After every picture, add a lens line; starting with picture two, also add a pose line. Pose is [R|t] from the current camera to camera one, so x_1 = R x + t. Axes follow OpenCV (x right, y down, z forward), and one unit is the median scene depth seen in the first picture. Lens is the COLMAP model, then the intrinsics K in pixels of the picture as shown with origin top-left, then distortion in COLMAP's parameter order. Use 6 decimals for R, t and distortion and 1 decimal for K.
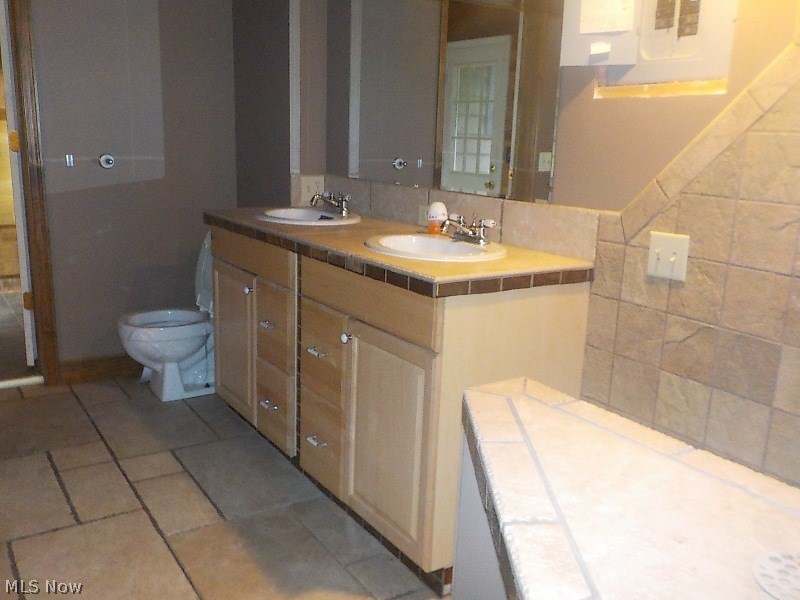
lens RADIAL K [[741.2, 0, 400.0], [0, 741.2, 300.0], [0, 0, 1]] dist [0.013351, -0.009867]
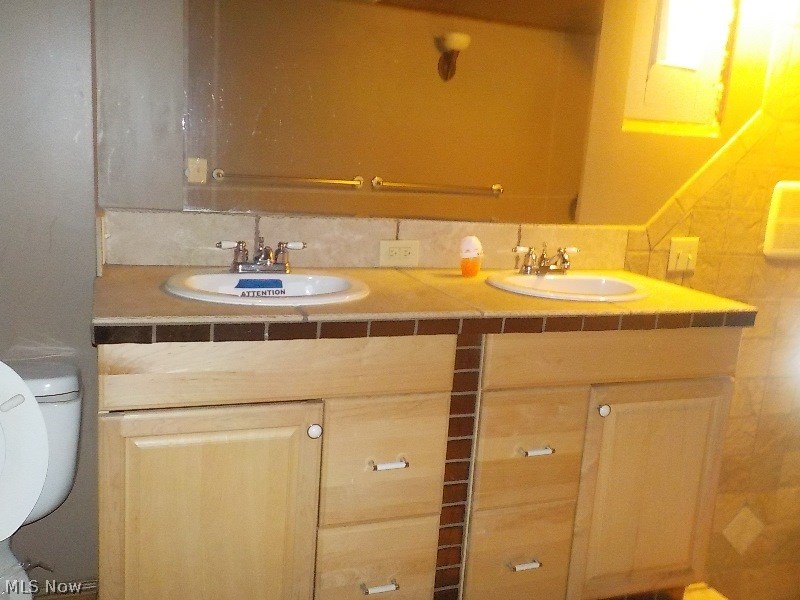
lens RADIAL K [[741.2, 0, 400.0], [0, 741.2, 300.0], [0, 0, 1]] dist [0.013351, -0.009867]
pose [[0.257090, -0.209919, 0.943313, -1.065078], [0.161757, 0.971699, 0.172151, -0.296660], [-0.952754, 0.108329, 0.283770, 1.129906]]
